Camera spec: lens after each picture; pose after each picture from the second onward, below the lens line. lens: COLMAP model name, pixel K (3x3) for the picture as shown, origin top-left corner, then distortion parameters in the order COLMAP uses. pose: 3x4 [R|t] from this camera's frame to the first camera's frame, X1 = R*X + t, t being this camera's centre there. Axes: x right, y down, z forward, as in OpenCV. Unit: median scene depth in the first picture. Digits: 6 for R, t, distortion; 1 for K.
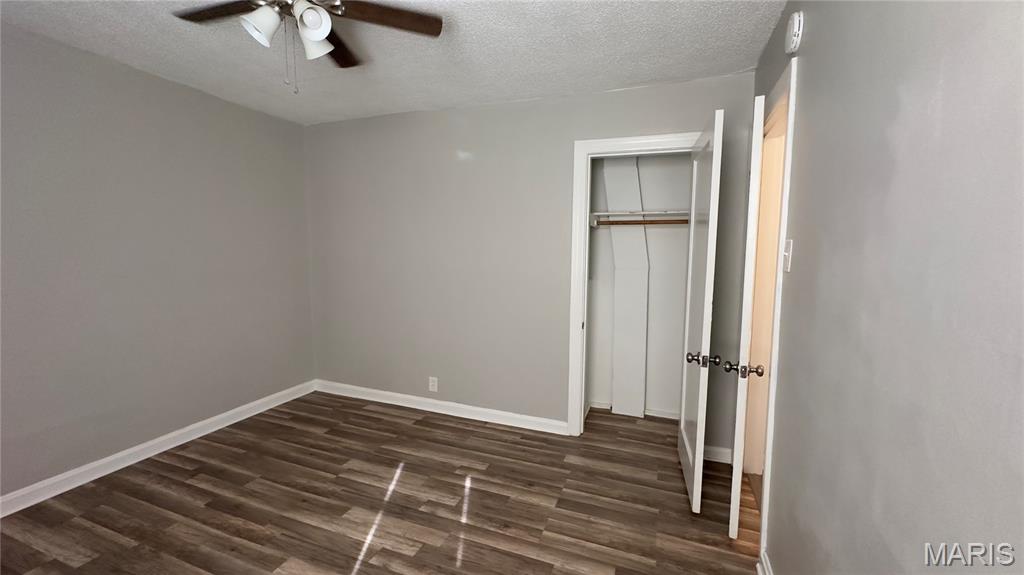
lens RADIAL K [[406.8, 0, 508.5], [0, 406.8, 284.7], [0, 0, 1]] dist [-0.002243, 0.000226]
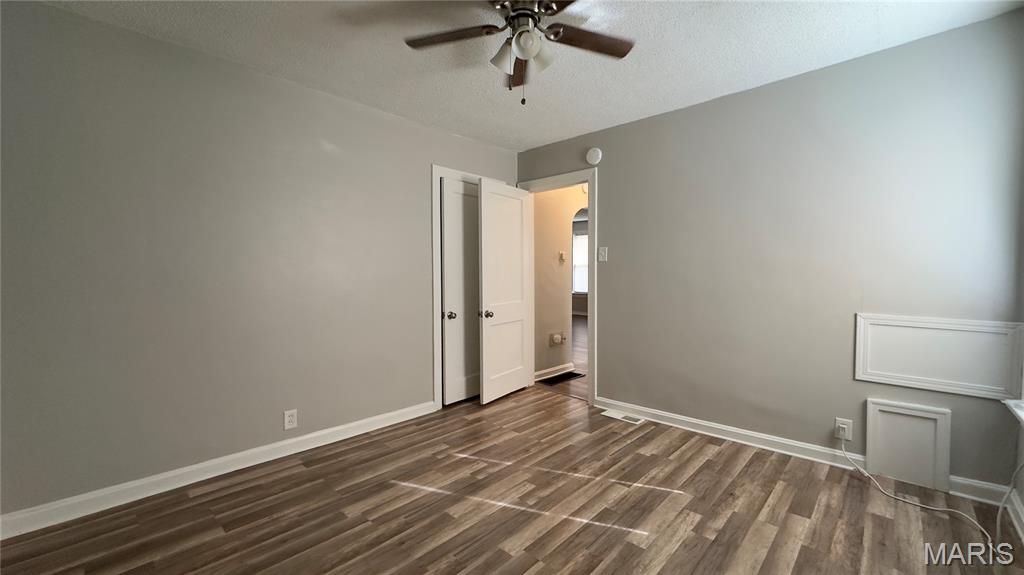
lens RADIAL K [[406.8, 0, 506.3], [0, 406.8, 287.7], [0, 0, 1]] dist [-0.002243, 0.000226]
pose [[0.398754, -0.050731, 0.915654, -0.957059], [0.087277, 0.996036, 0.017177, 0.014616], [-0.912895, 0.073067, 0.401601, 0.361751]]
